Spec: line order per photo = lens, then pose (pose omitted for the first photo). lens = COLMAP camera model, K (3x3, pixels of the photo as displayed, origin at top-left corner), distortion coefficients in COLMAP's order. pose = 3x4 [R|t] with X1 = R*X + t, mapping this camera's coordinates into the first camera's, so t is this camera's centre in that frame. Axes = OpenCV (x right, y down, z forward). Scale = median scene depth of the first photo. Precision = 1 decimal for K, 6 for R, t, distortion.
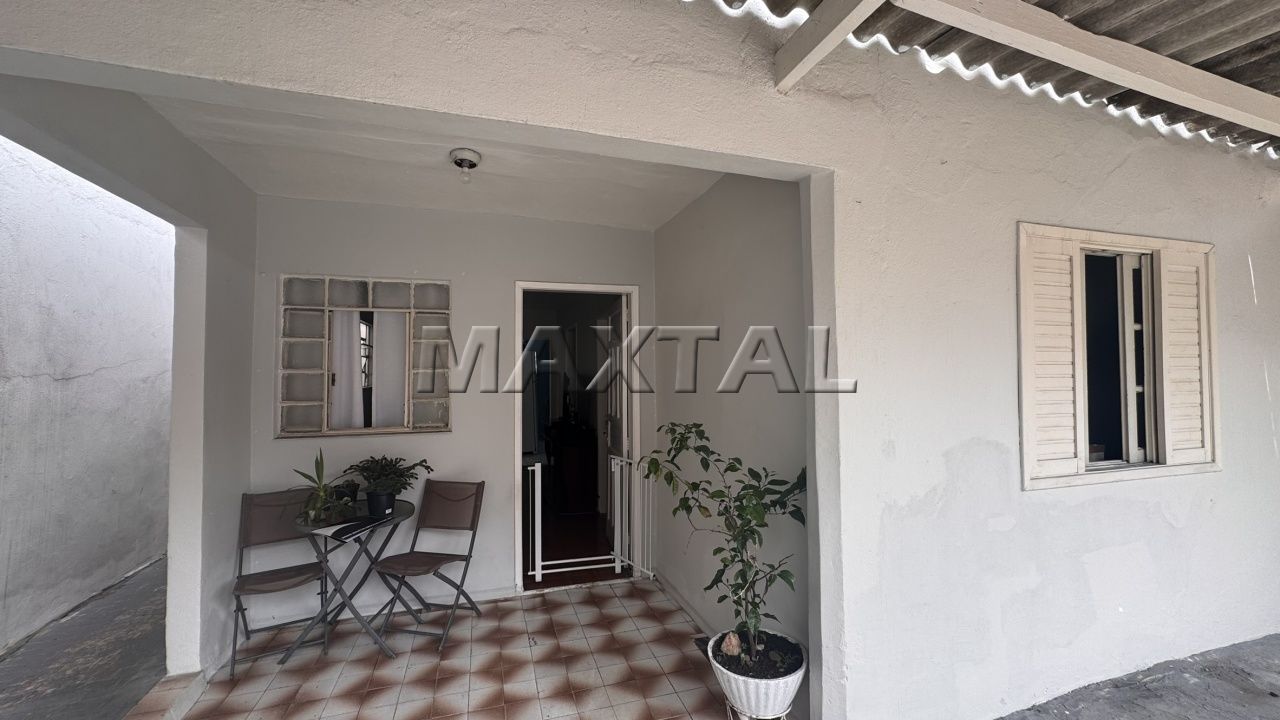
lens RADIAL K [[509.9, 0, 643.4], [0, 509.9, 358.0], [0, 0, 1]] dist [-0.002617, -0.000286]
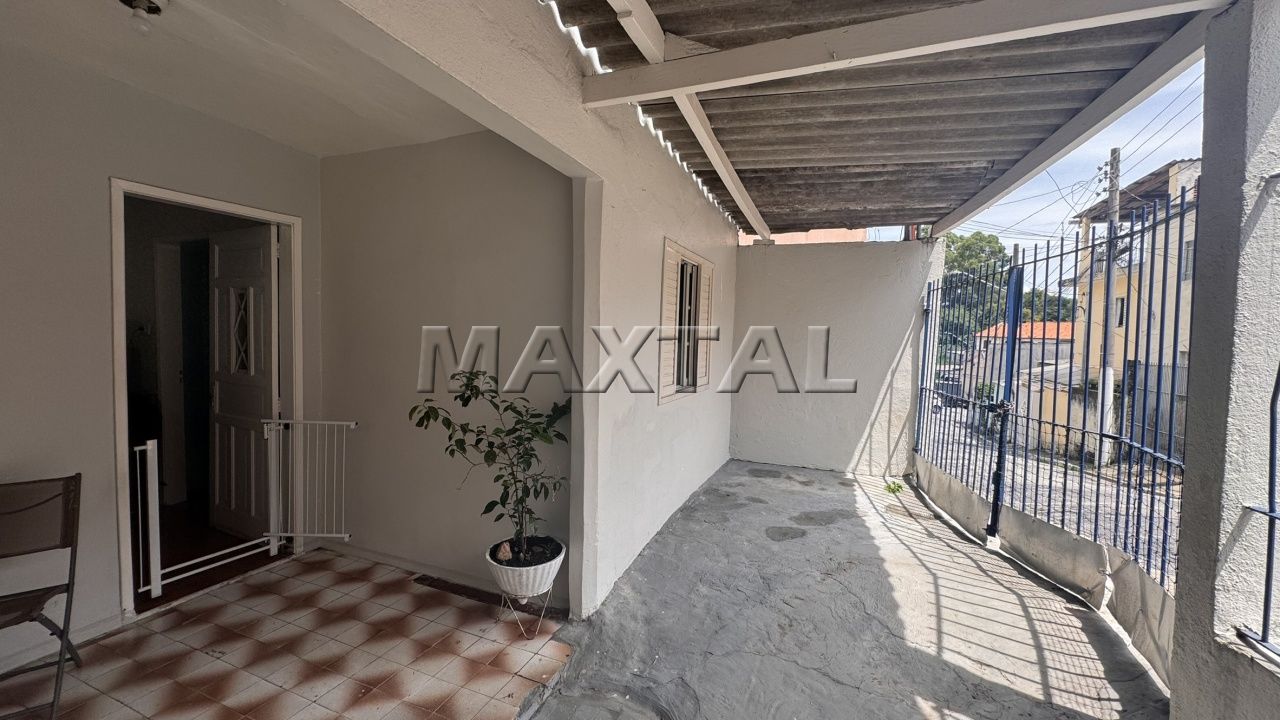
lens RADIAL K [[509.9, 0, 642.1], [0, 509.9, 358.4], [0, 0, 1]] dist [-0.002617, -0.000286]
pose [[0.635068, -0.013908, 0.772331, -0.393865], [-0.054878, 0.996499, 0.063070, 0.007961], [-0.770505, -0.082438, 0.632081, 0.017927]]
